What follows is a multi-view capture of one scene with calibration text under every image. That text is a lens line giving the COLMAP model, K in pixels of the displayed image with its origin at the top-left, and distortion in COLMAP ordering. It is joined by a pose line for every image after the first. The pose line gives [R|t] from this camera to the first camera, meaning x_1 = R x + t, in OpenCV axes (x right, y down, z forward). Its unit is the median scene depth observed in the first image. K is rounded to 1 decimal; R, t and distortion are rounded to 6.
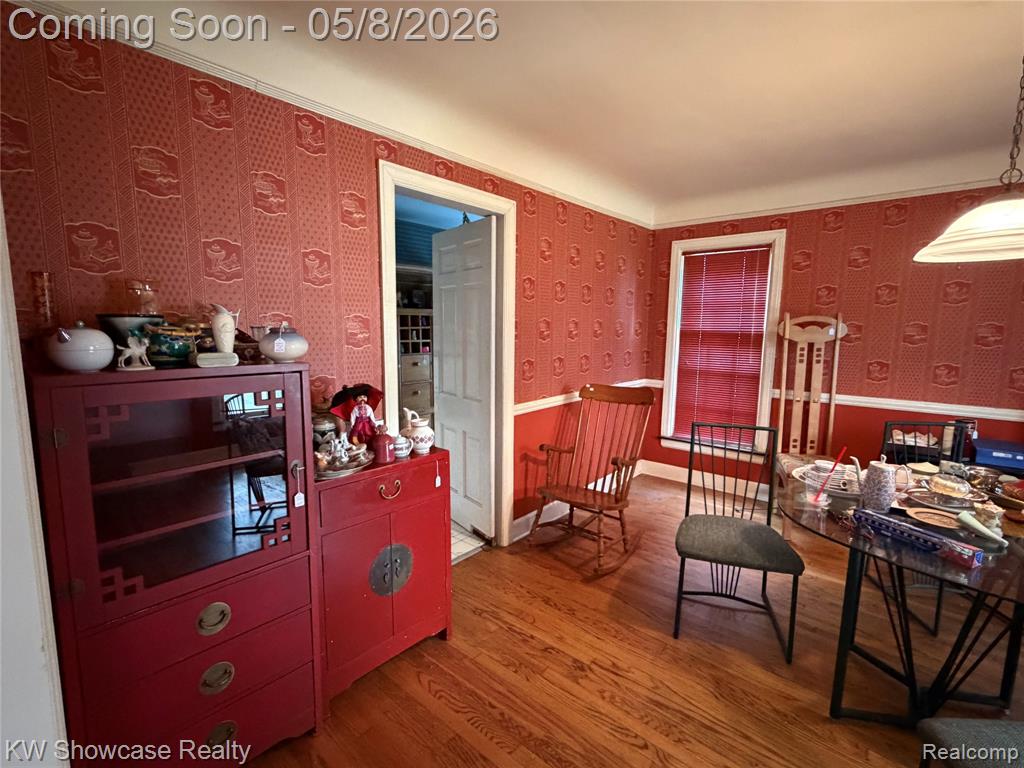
lens RADIAL K [[469.8, 0, 515.4], [0, 469.8, 382.4], [0, 0, 1]] dist [0.002452, 0.000490]
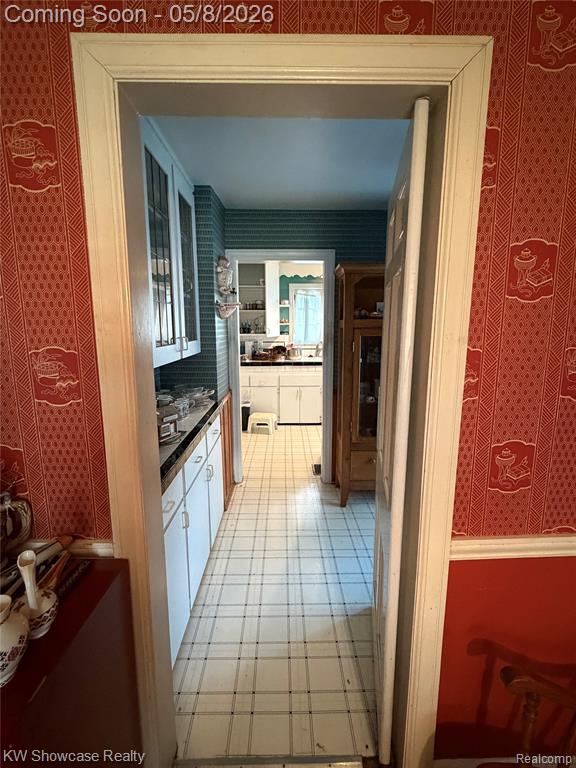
lens RADIAL K [[352.3, 0, 286.6], [0, 352.3, 388.0], [0, 0, 1]] dist [0.002452, 0.000490]
pose [[0.663400, 0.110617, -0.740044, 0.134343], [-0.081560, 0.993810, 0.075435, -0.114678], [0.743807, 0.010315, 0.668315, 0.701358]]
